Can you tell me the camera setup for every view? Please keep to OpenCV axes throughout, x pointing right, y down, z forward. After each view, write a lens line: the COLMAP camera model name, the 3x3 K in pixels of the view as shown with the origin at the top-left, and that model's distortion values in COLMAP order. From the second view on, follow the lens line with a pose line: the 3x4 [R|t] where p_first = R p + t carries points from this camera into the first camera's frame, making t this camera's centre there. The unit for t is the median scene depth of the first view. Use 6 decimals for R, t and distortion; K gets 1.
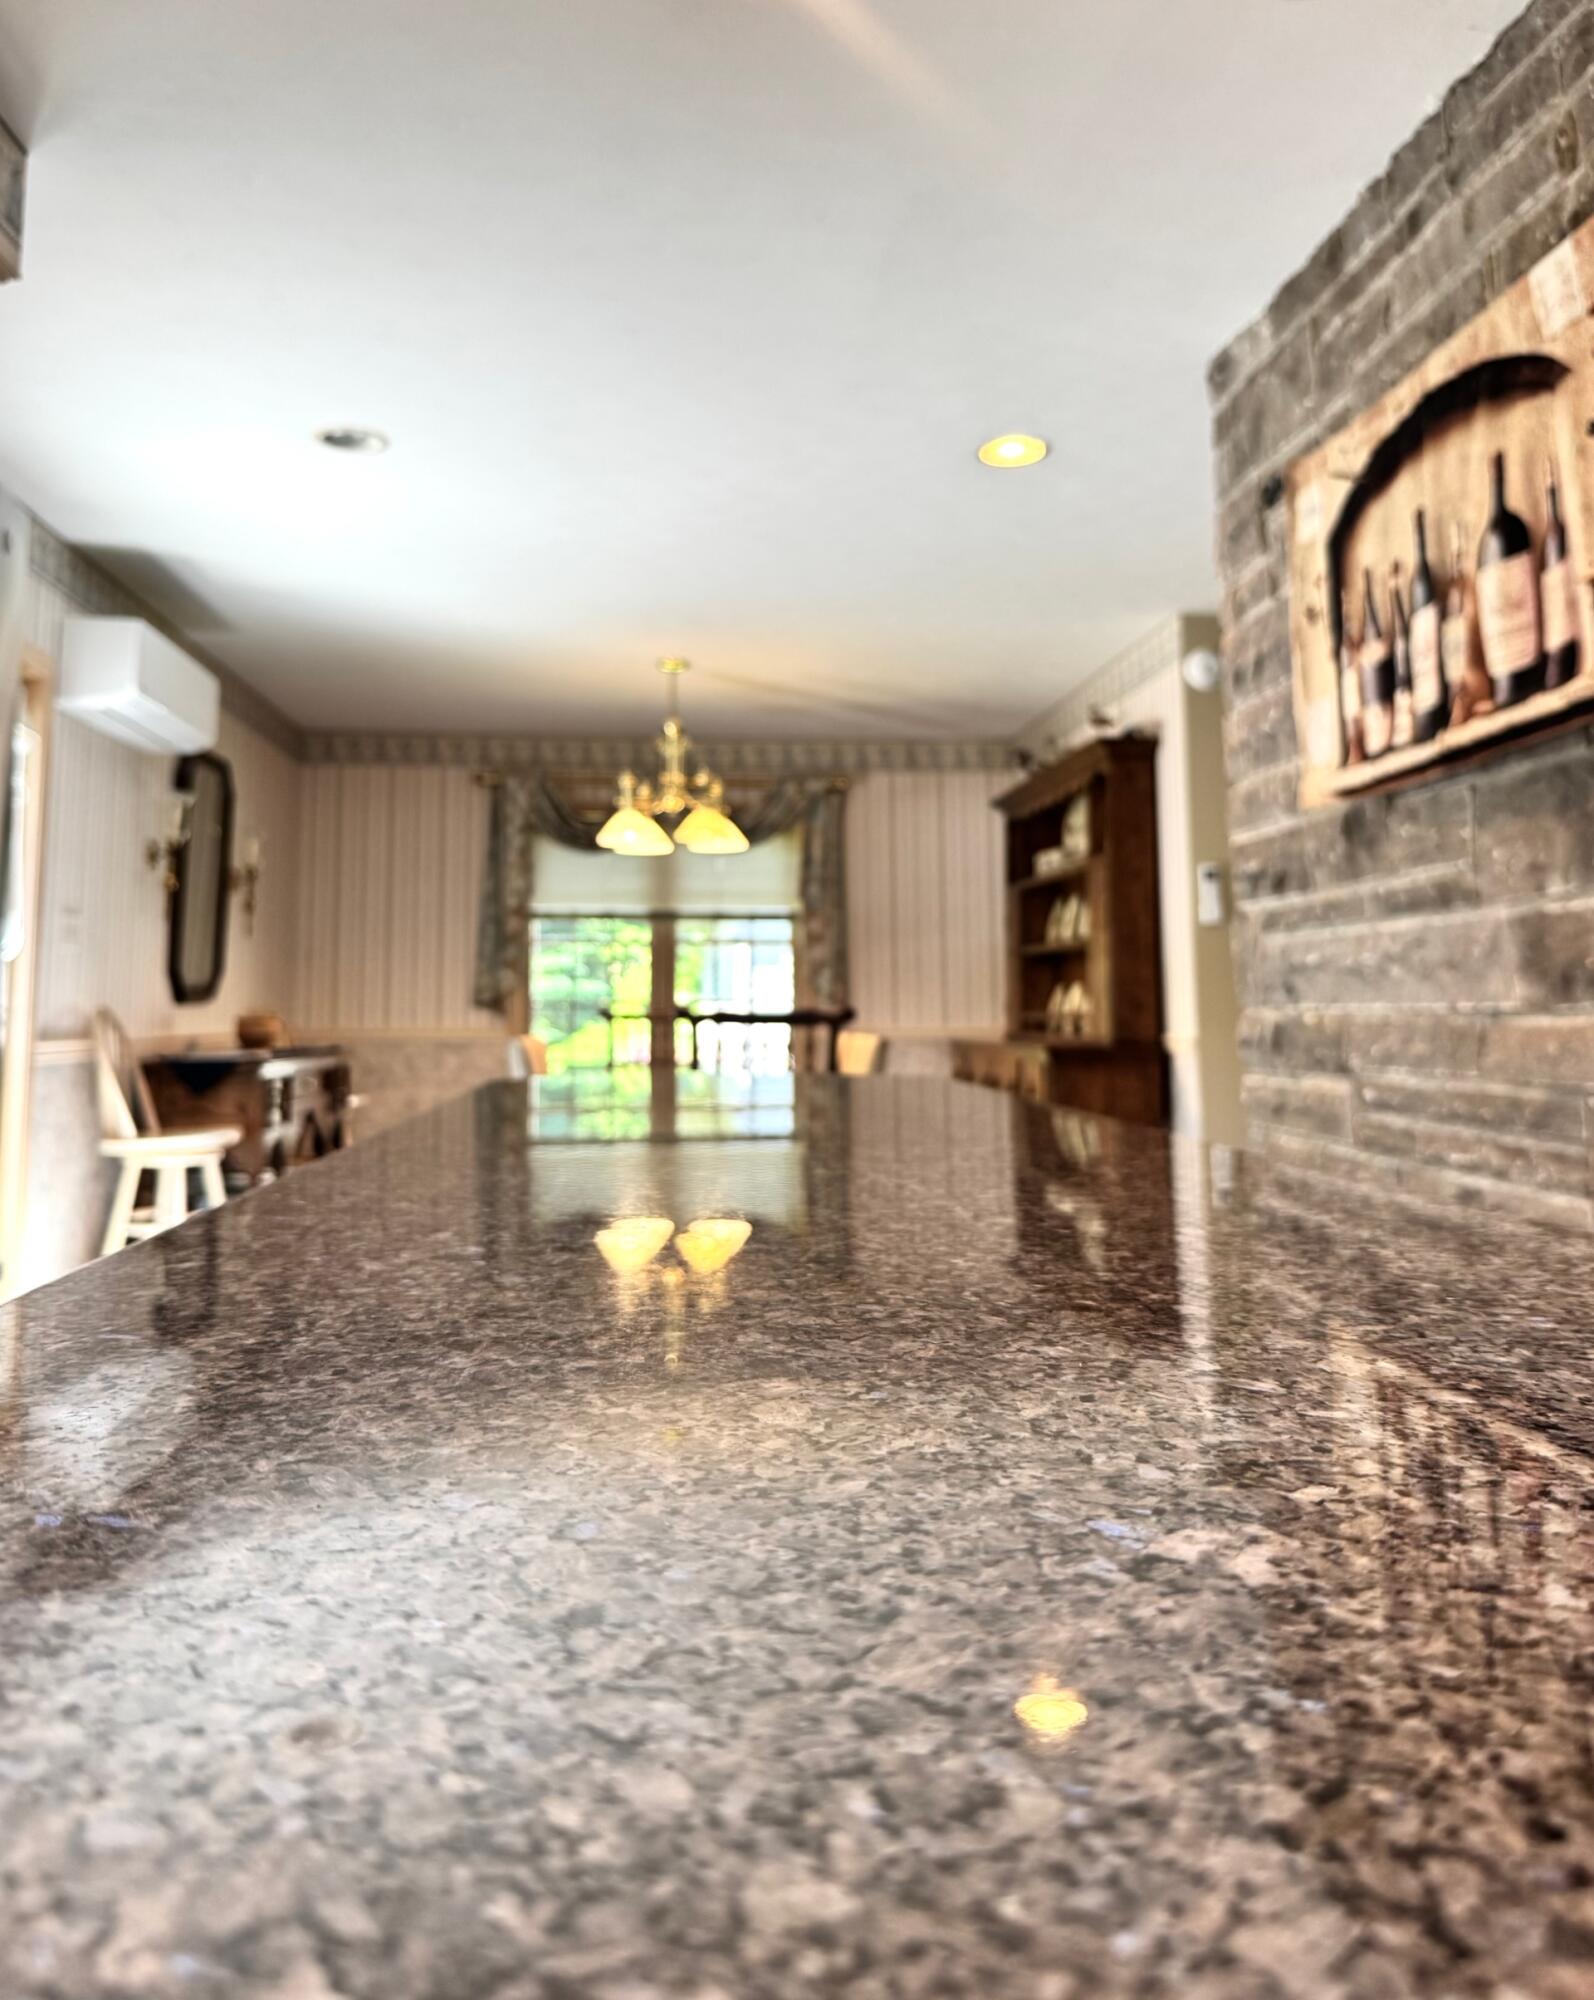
lens RADIAL K [[1578.7, 0, 797.0], [0, 1578.7, 1000.0], [0, 0, 1]] dist [-0.177553, -0.000450]
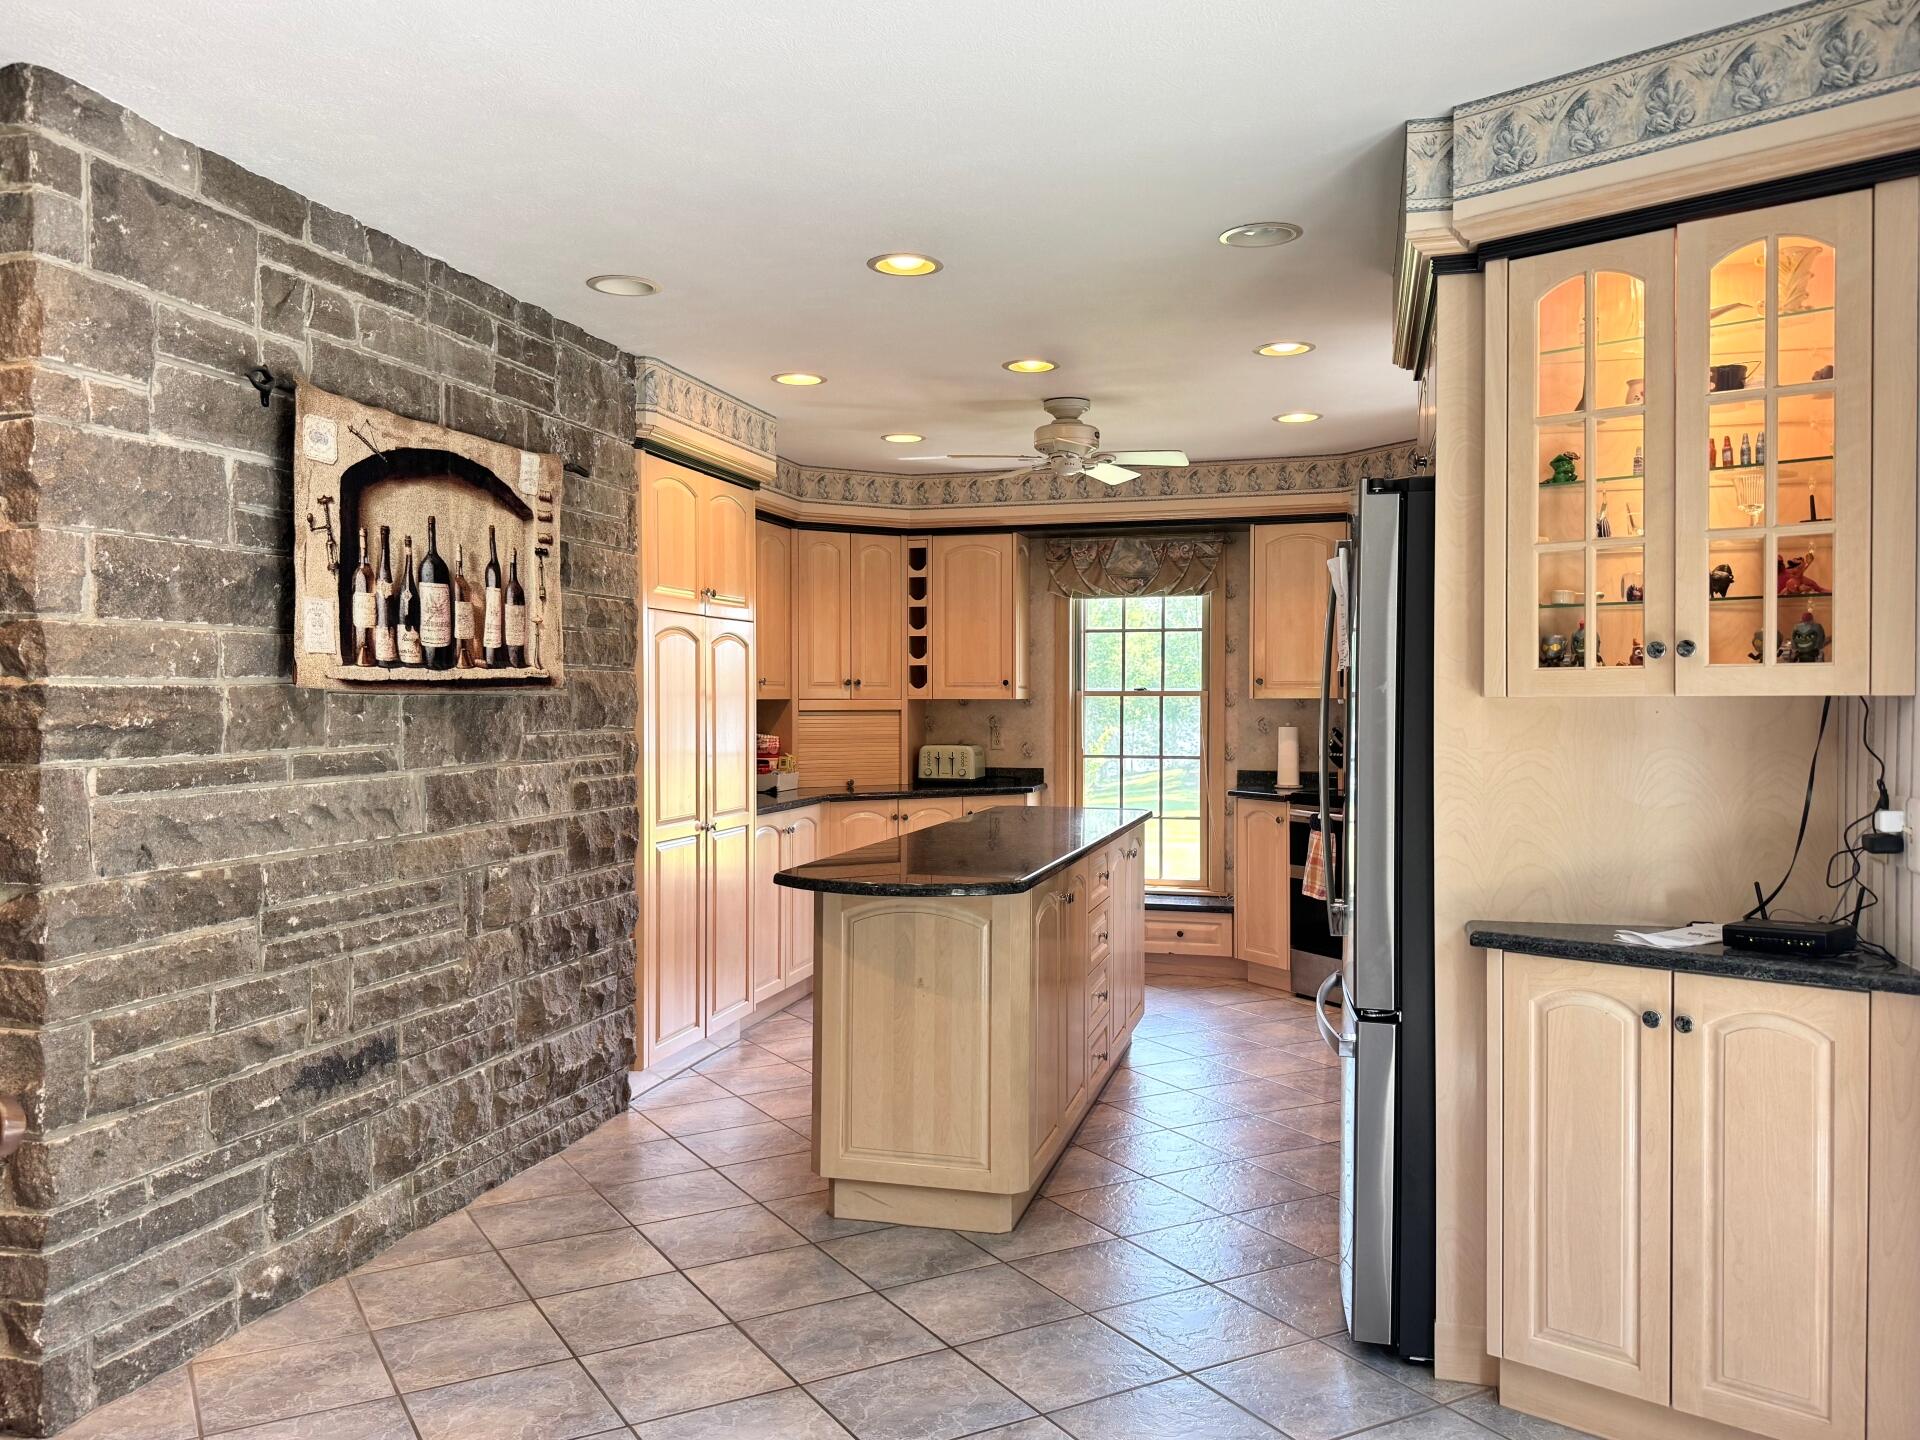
lens RADIAL K [[1492.6, 0, 960.0], [0, 1492.6, 720.0], [0, 0, 1]] dist [0.068648, -0.006353]
pose [[-0.938321, -0.001791, 0.345761, -0.617458], [0.001494, 0.999956, 0.009233, -0.124399], [-0.345762, 0.009180, -0.938277, 2.190684]]
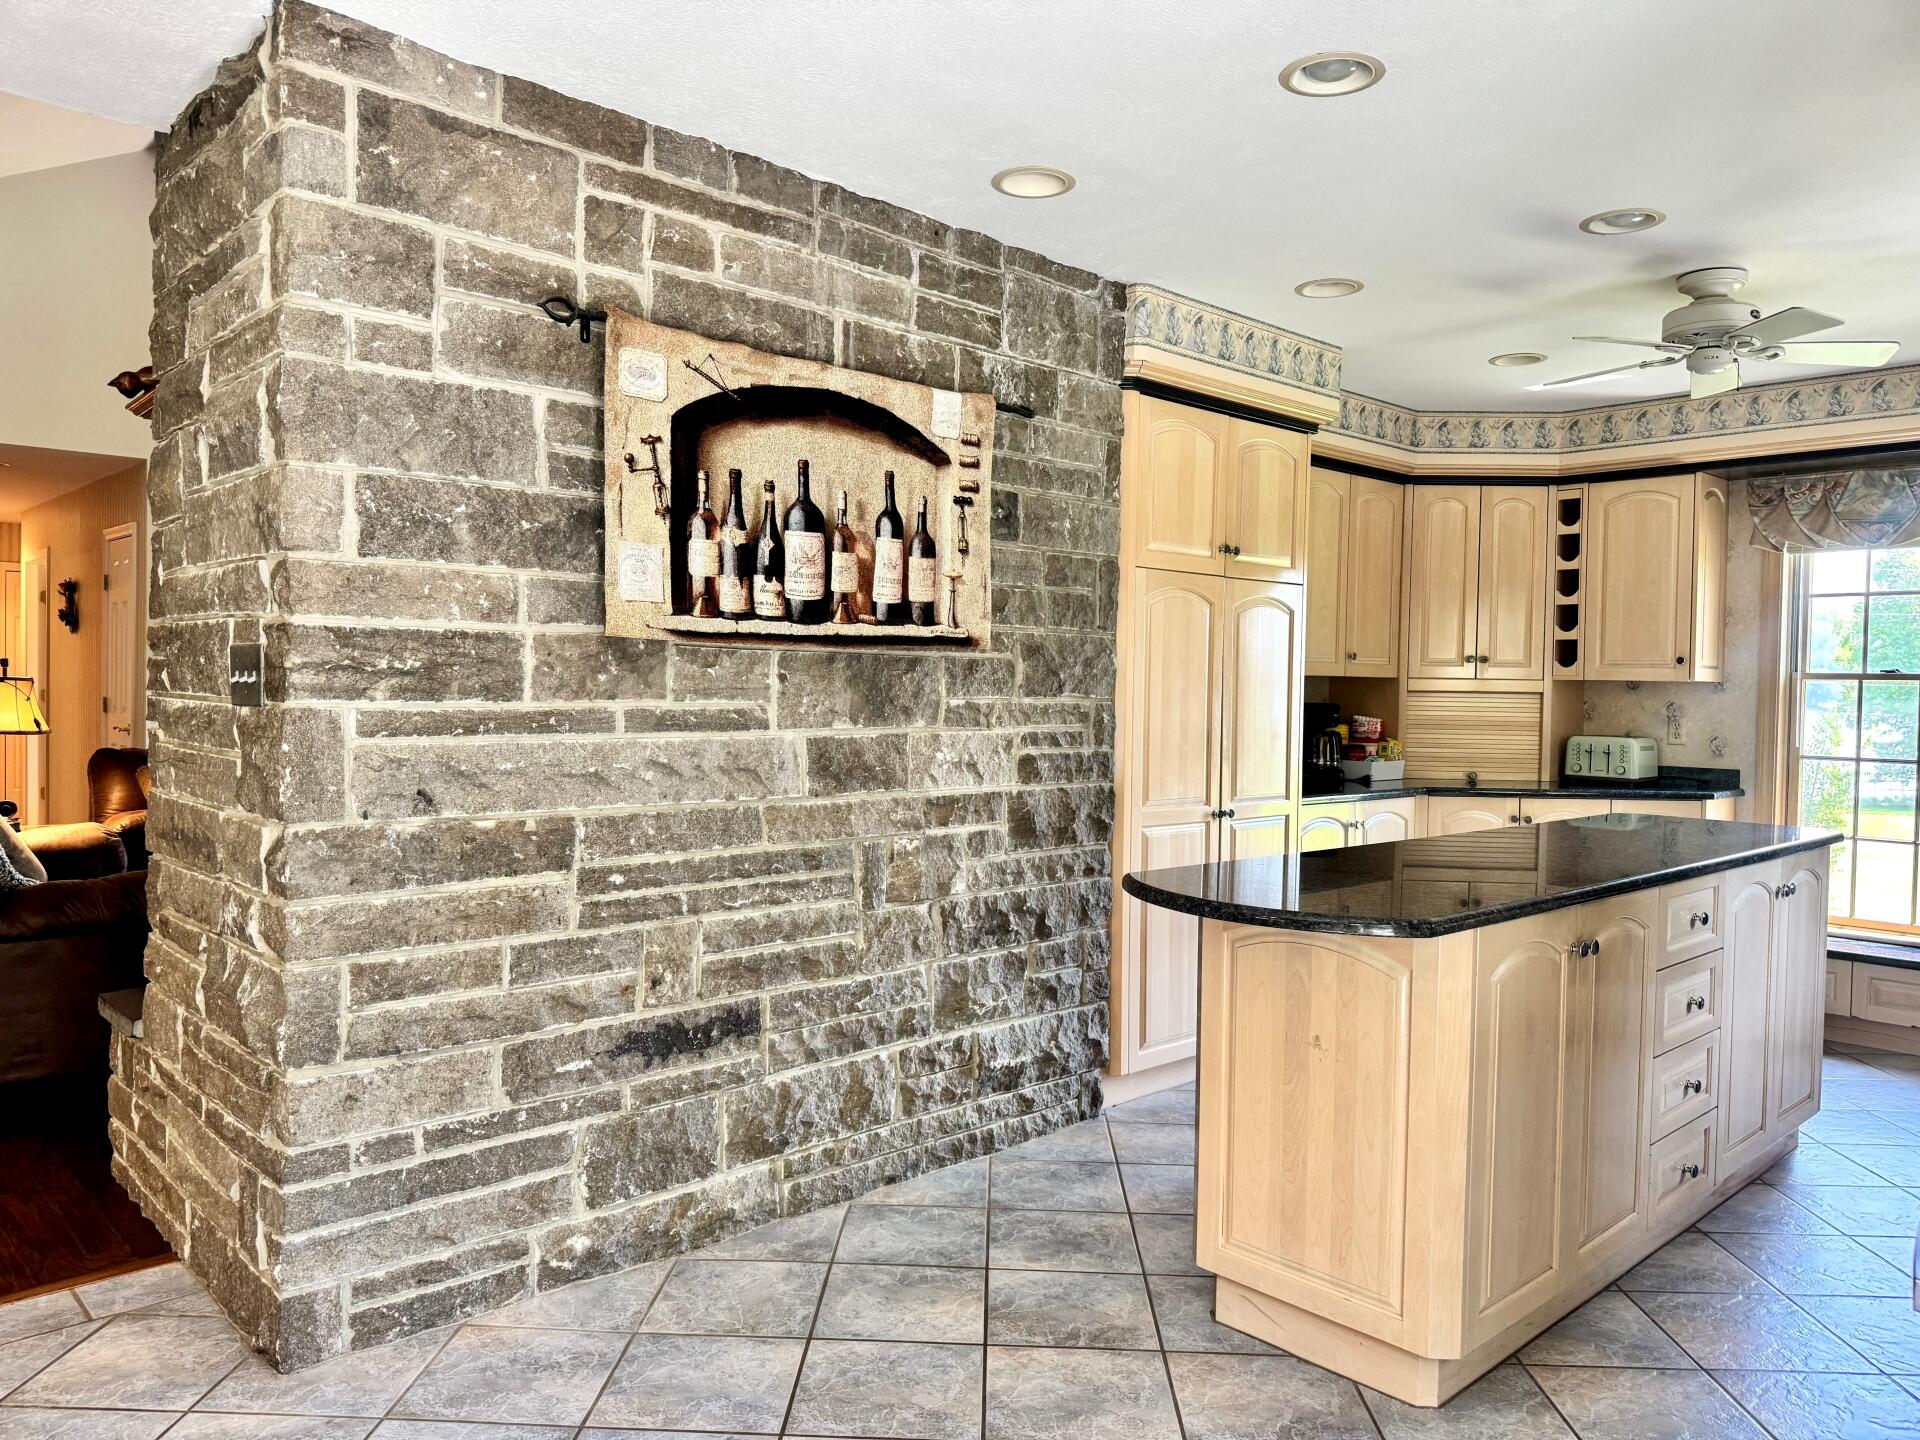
lens RADIAL K [[1367.5, 0, 994.5], [0, 1367.5, 711.0], [0, 0, 1]] dist [0.162321, -0.215715]
pose [[-0.631524, -0.023761, 0.774992, -0.719818], [-0.019505, 0.999701, 0.014756, -0.102164], [-0.775111, -0.005797, -0.631799, 1.633642]]
